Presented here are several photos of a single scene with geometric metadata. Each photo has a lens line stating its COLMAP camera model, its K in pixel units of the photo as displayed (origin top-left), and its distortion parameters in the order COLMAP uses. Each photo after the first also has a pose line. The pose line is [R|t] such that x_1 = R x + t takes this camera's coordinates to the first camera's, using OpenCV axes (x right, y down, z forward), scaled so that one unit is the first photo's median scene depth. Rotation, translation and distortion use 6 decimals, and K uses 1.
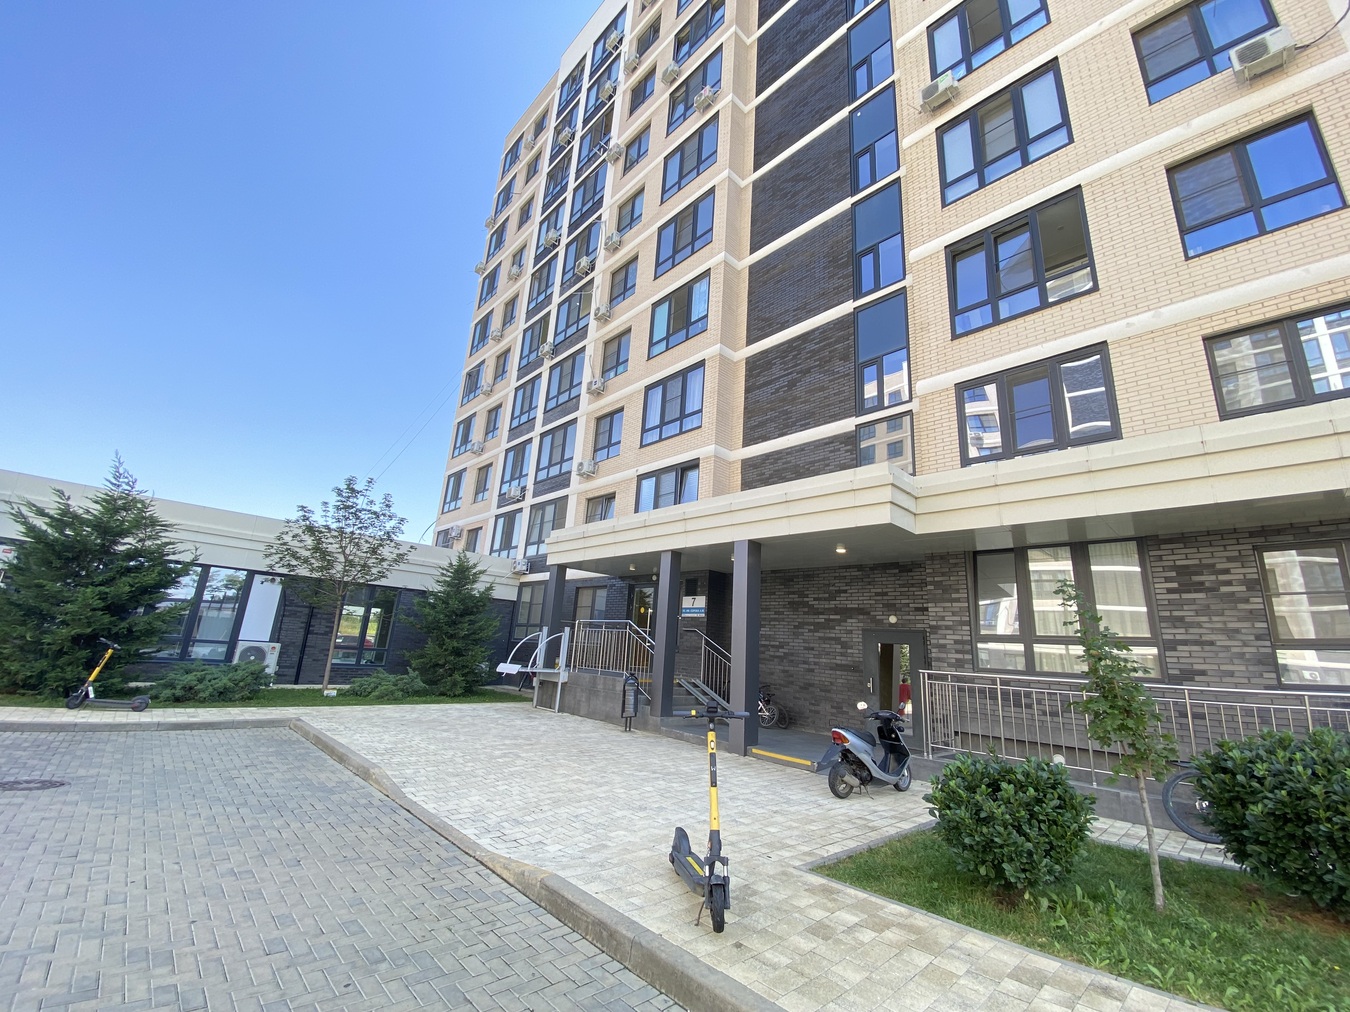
lens RADIAL K [[548.3, 0, 671.1], [0, 548.3, 507.5], [0, 0, 1]] dist [0.007975, -0.014796]
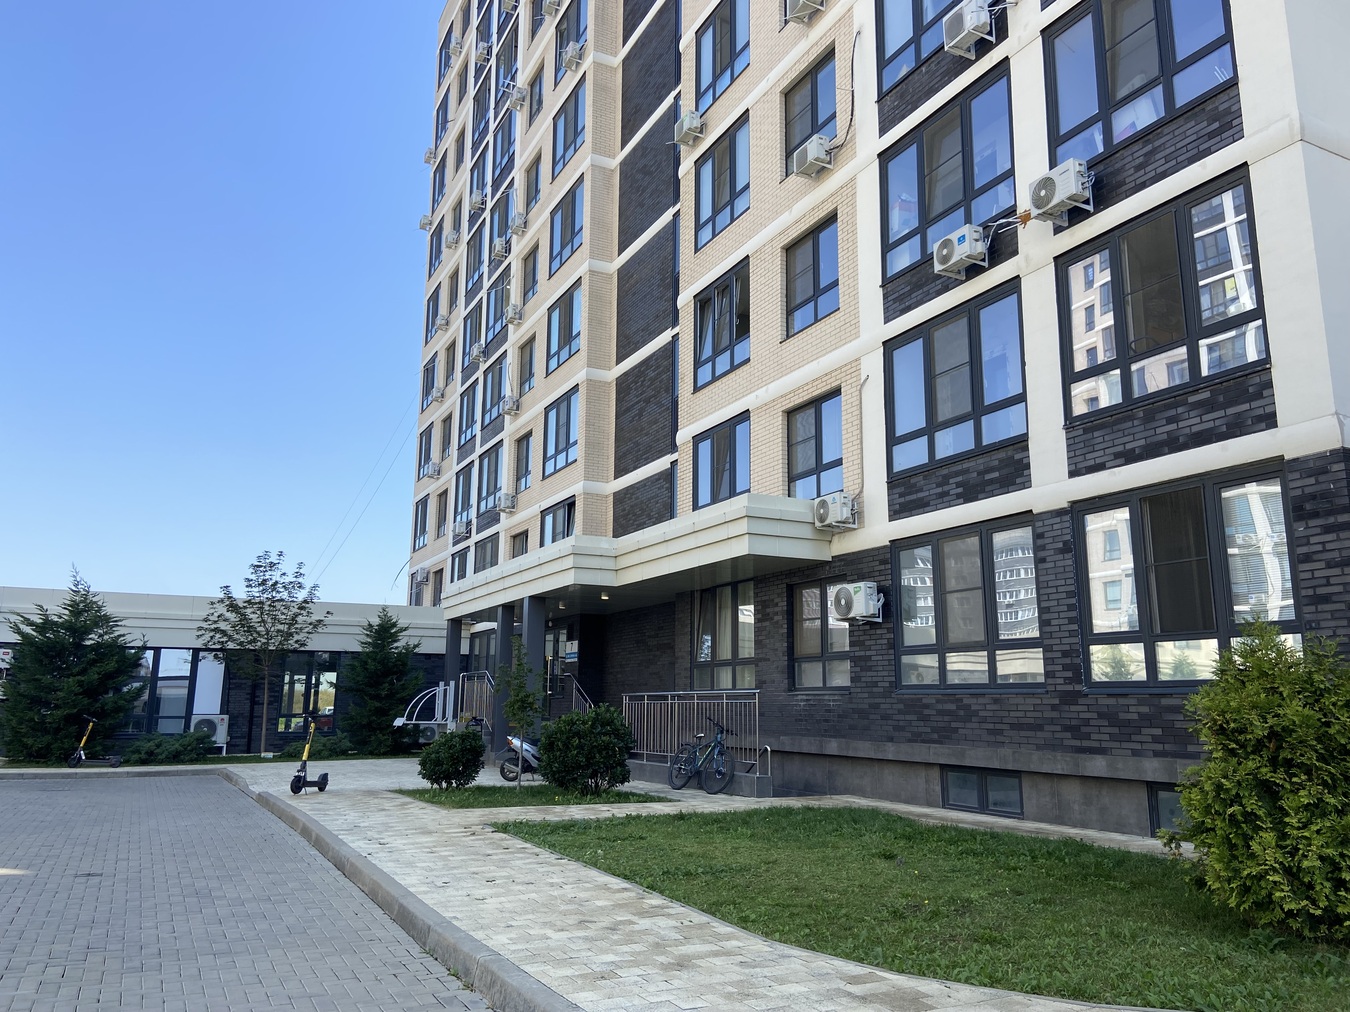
lens RADIAL K [[1032.1, 0, 676.8], [0, 1032.1, 500.1], [0, 0, 1]] dist [0.117657, -0.147619]
pose [[0.956369, -0.114415, -0.268825, 0.716837], [0.126998, 0.991454, 0.029832, -0.113813], [0.263114, -0.062671, 0.962727, -0.705092]]
